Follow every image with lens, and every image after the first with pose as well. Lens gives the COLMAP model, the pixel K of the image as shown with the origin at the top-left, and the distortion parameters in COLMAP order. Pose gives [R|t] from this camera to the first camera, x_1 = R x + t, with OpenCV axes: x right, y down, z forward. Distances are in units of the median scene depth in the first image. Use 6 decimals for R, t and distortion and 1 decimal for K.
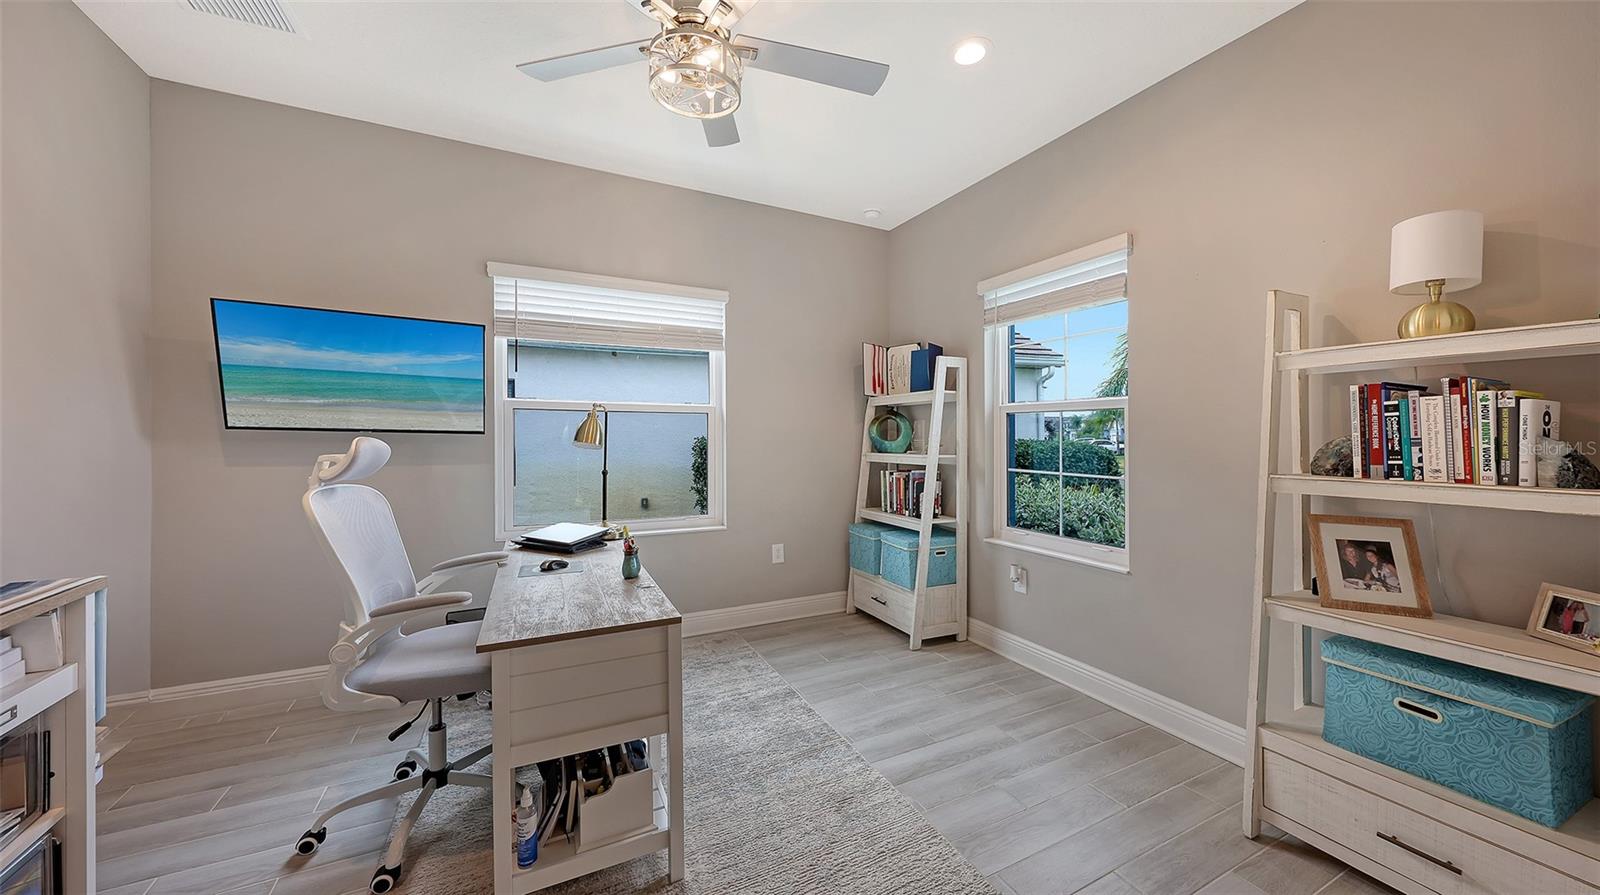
lens RADIAL K [[551.7, 0, 797.7], [0, 551.7, 438.0], [0, 0, 1]] dist [0.004430, -0.001785]
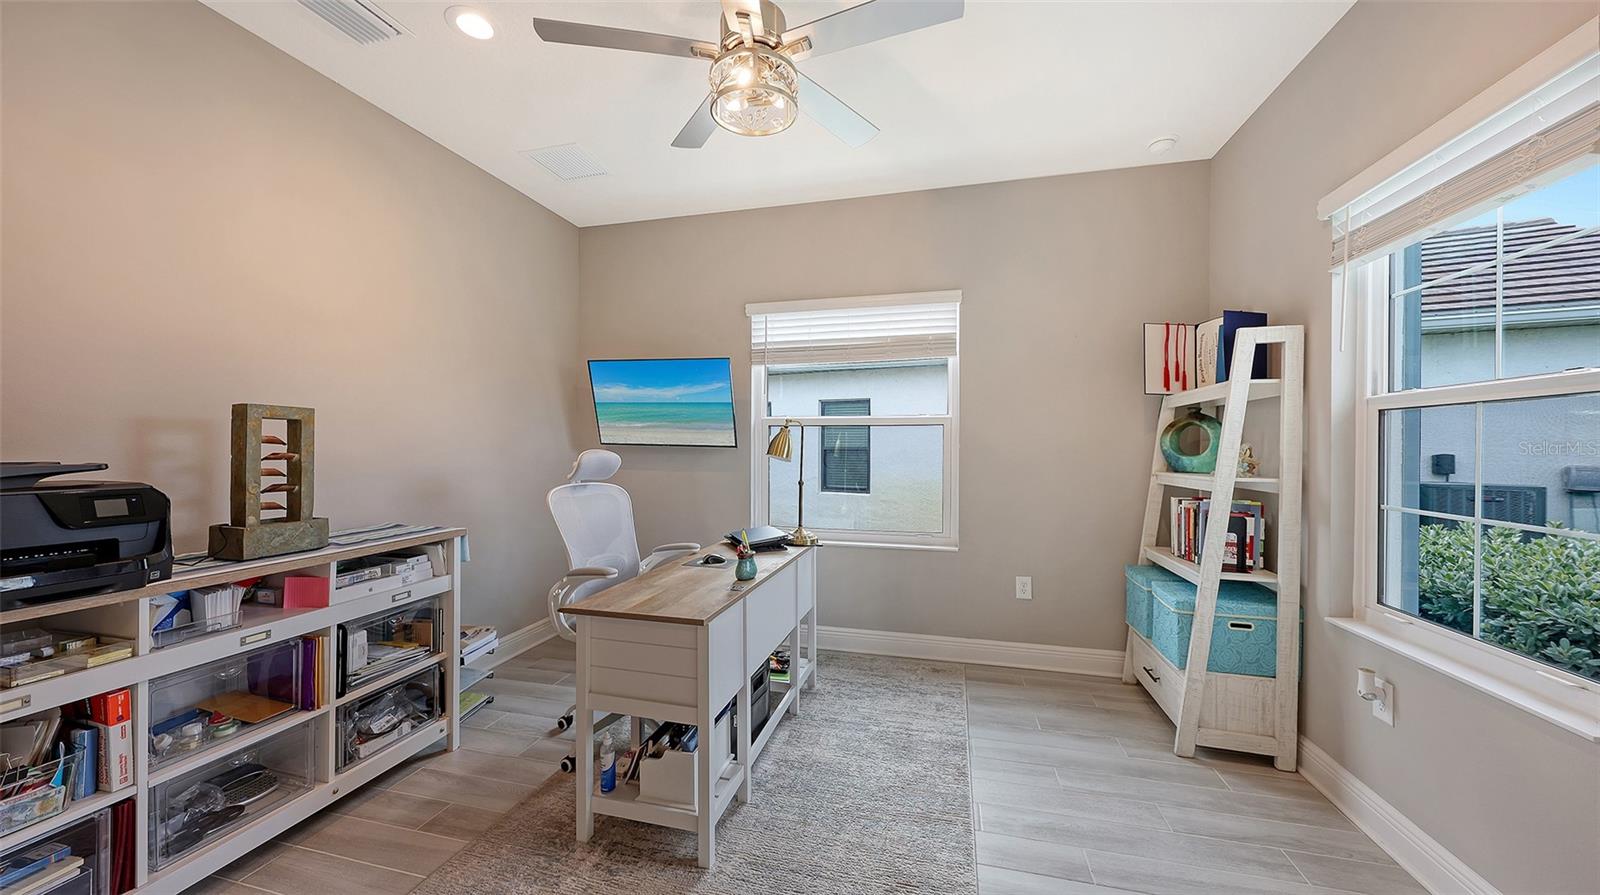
lens RADIAL K [[551.7, 0, 805.1], [0, 551.7, 453.0], [0, 0, 1]] dist [0.004430, -0.001785]
pose [[0.755916, 0.003844, -0.654657, 0.298572], [-0.002719, 0.999993, 0.002732, 0.001271], [0.654663, -0.000286, 0.755921, 0.157329]]
